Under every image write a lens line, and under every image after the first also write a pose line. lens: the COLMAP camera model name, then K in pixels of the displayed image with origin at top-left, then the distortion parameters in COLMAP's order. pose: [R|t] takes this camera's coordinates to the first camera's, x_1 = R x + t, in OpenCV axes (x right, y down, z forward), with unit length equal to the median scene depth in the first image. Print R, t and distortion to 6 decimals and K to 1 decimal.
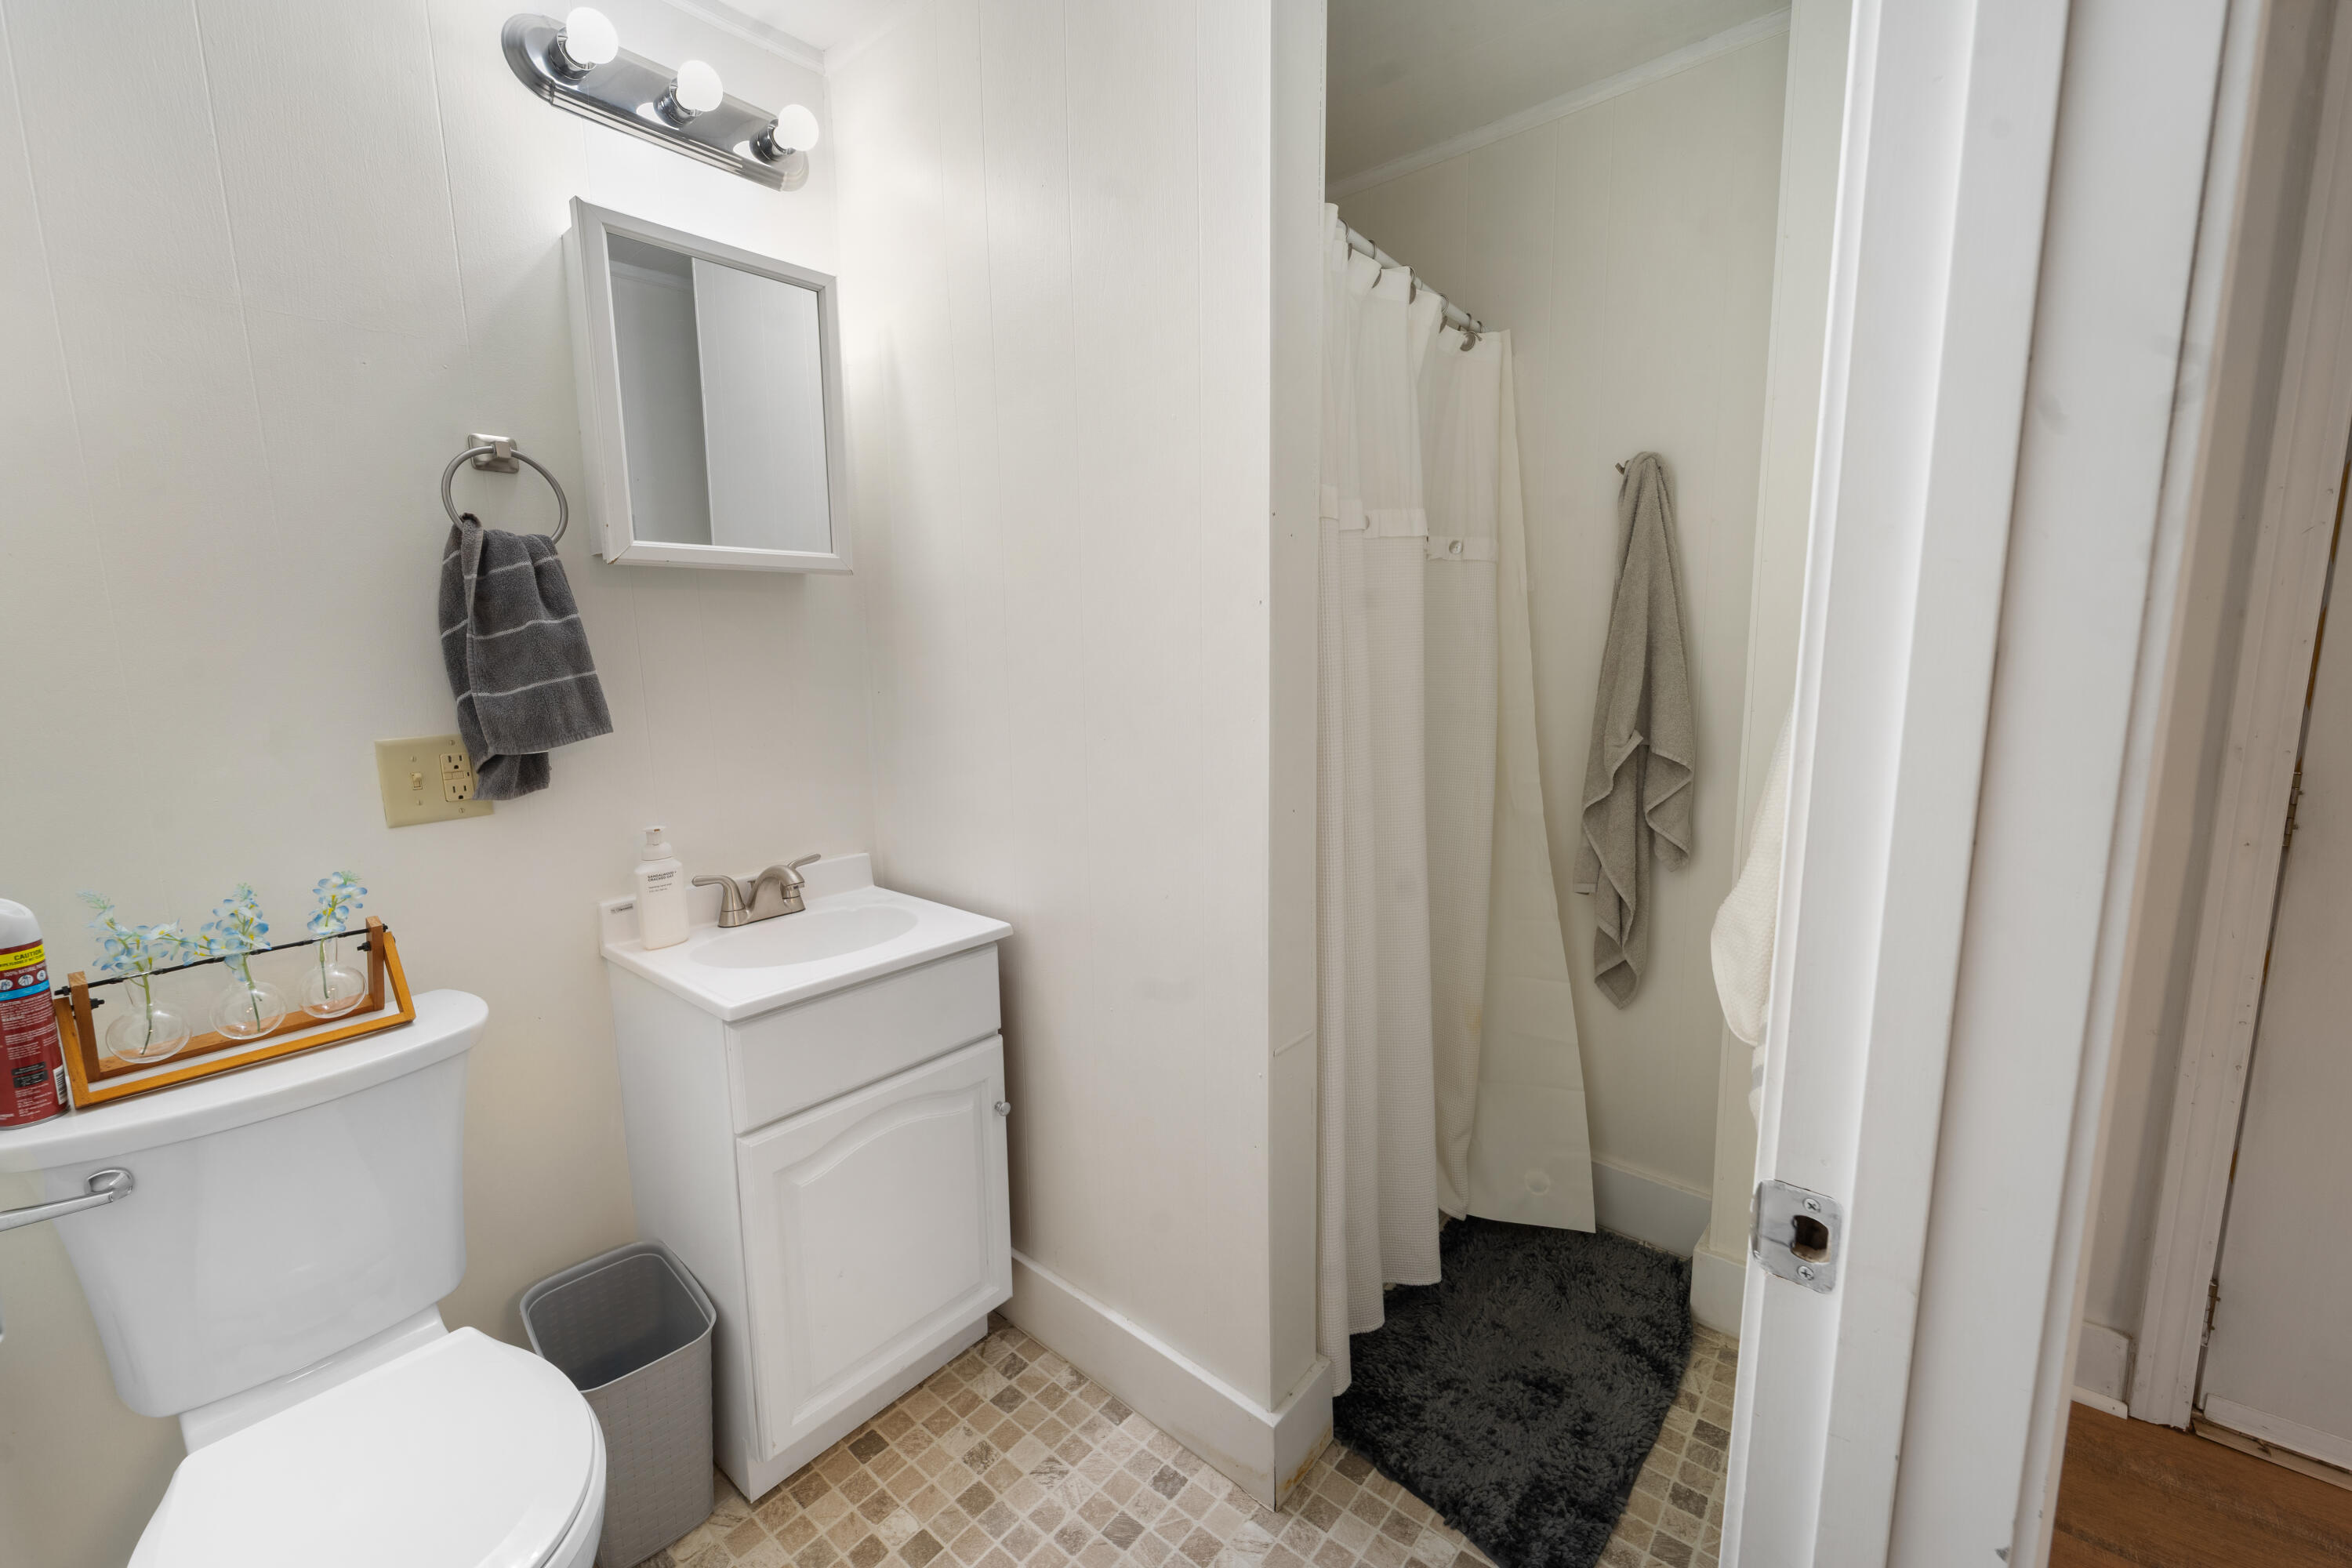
lens RADIAL K [[962.0, 0, 1176.0], [0, 962.0, 784.0], [0, 0, 1]] dist [-0.006088, -0.000419]
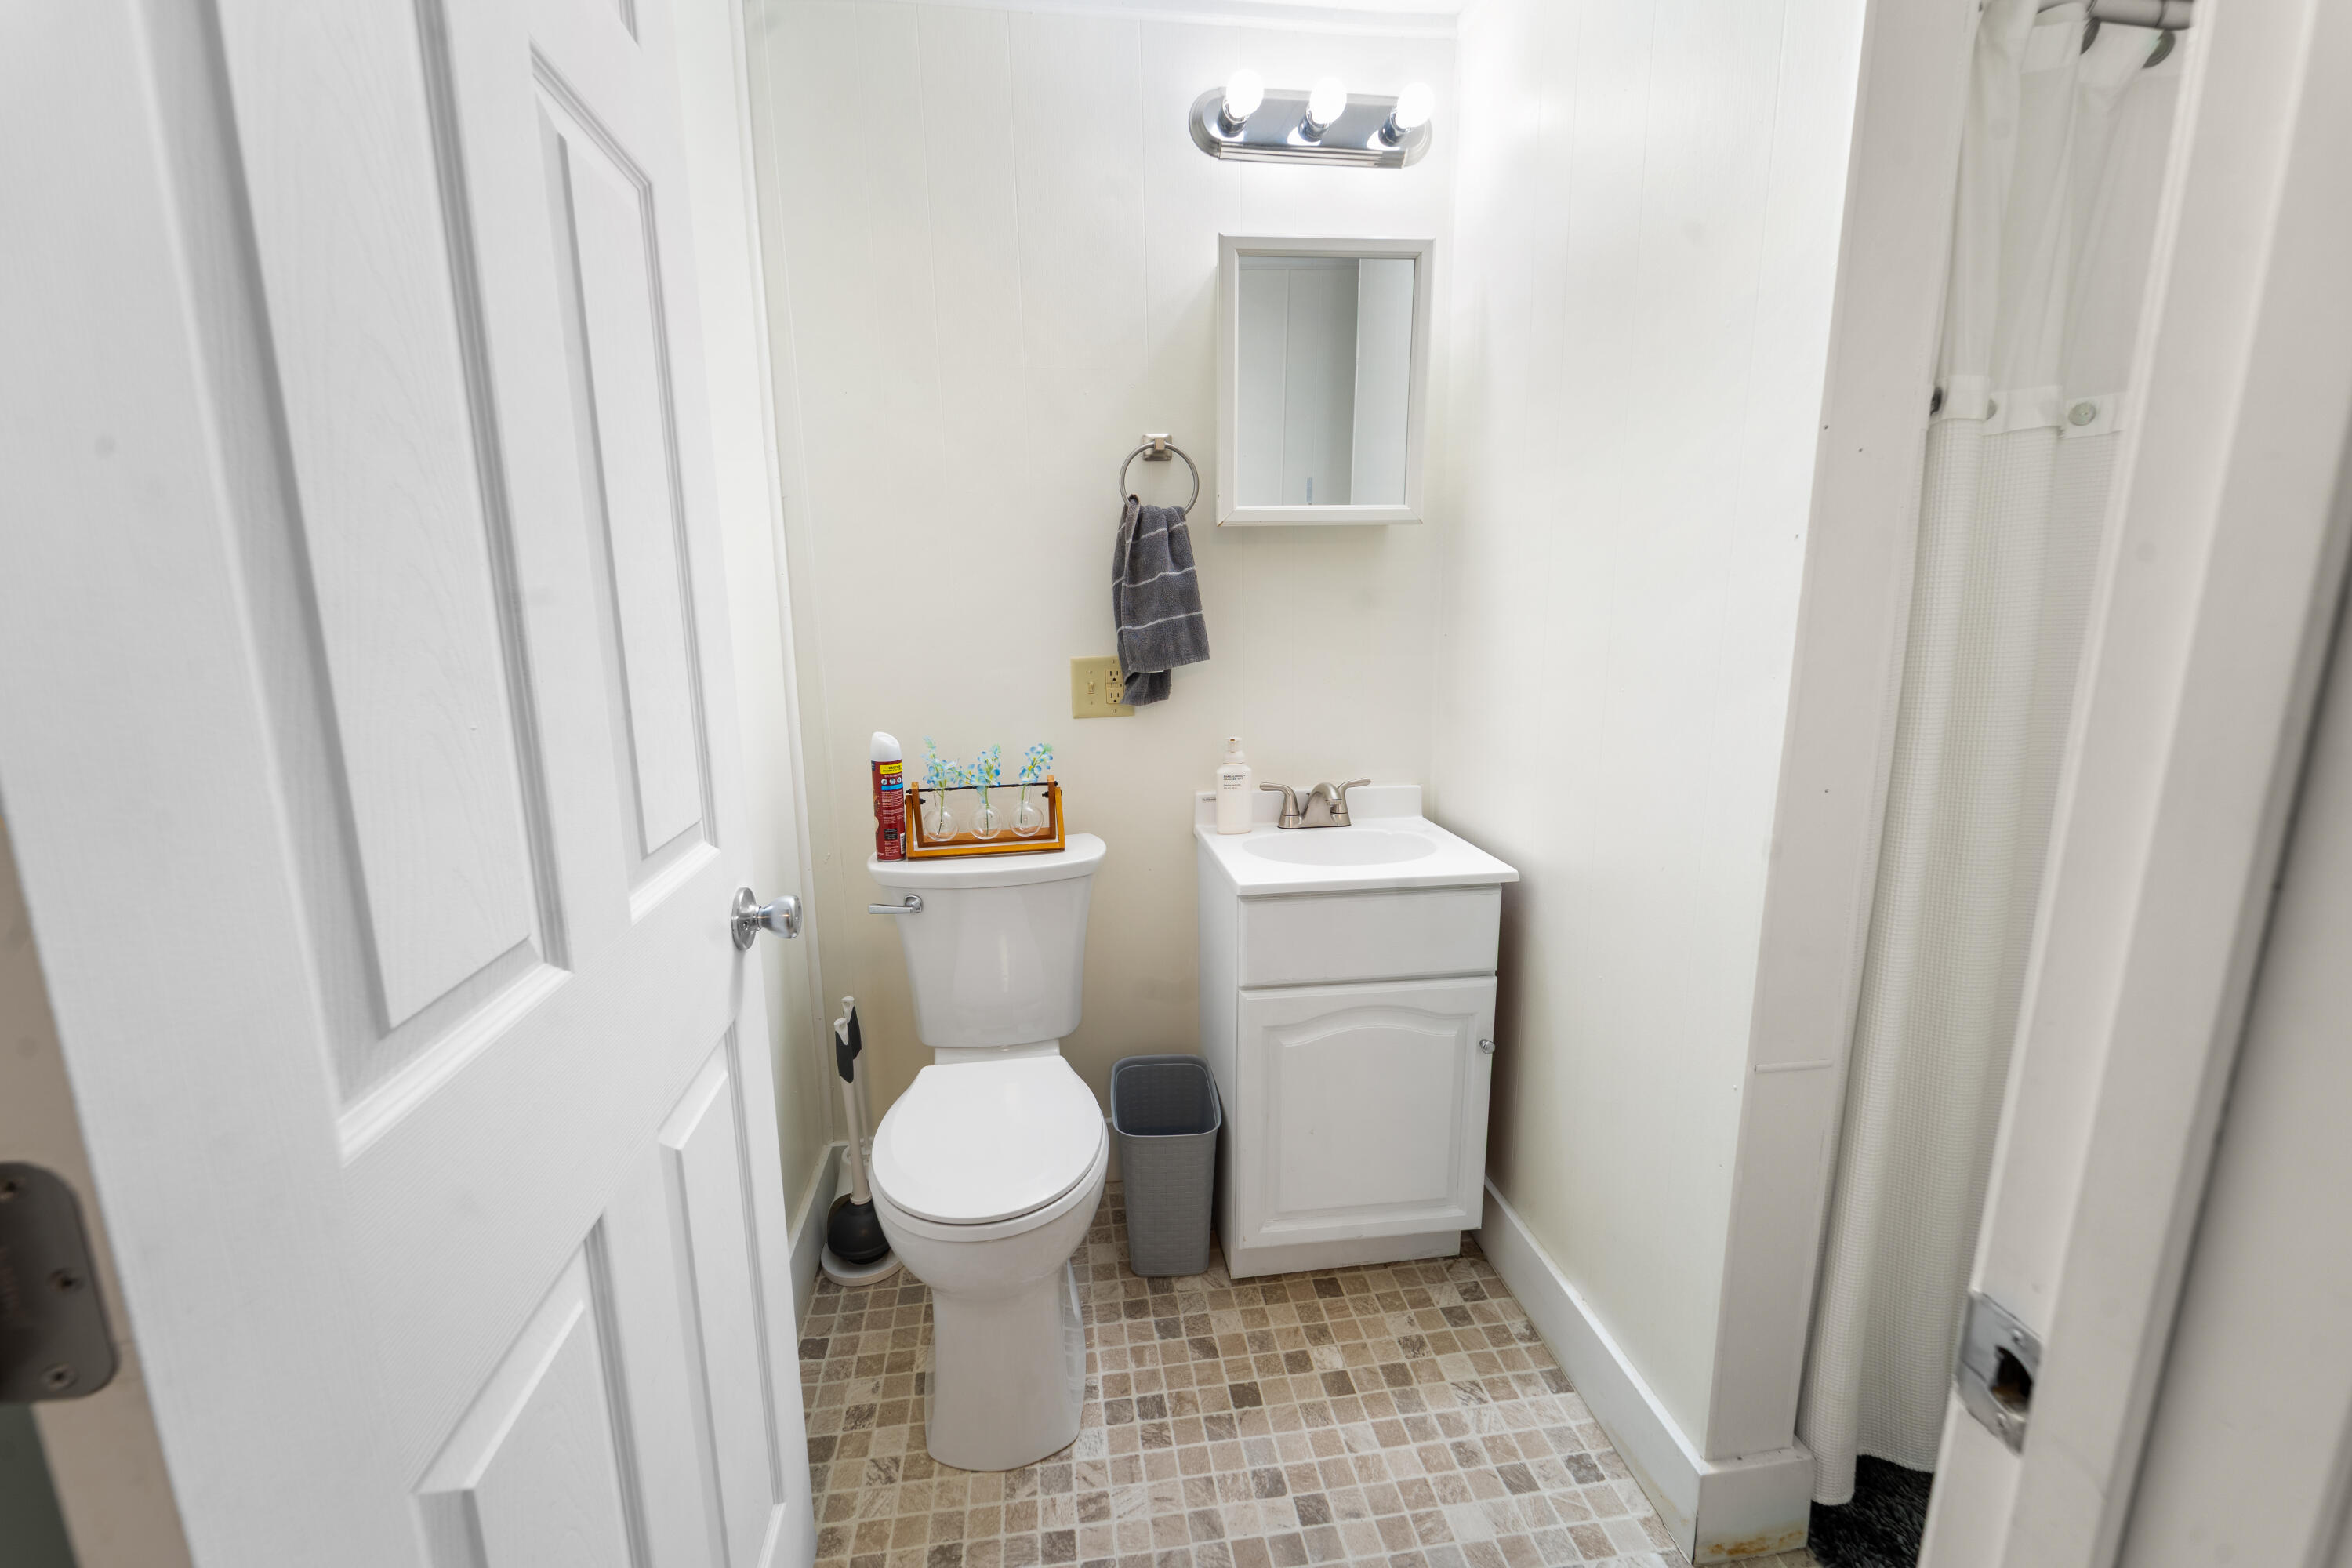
lens RADIAL K [[991.5, 0, 1157.7], [0, 991.5, 796.6], [0, 0, 1]] dist [-0.012349, -0.000171]
pose [[0.718391, 0.135410, -0.682333, 0.283724], [-0.093857, 0.990770, 0.097803, 0.003792], [0.689279, -0.006219, 0.724470, -0.005480]]
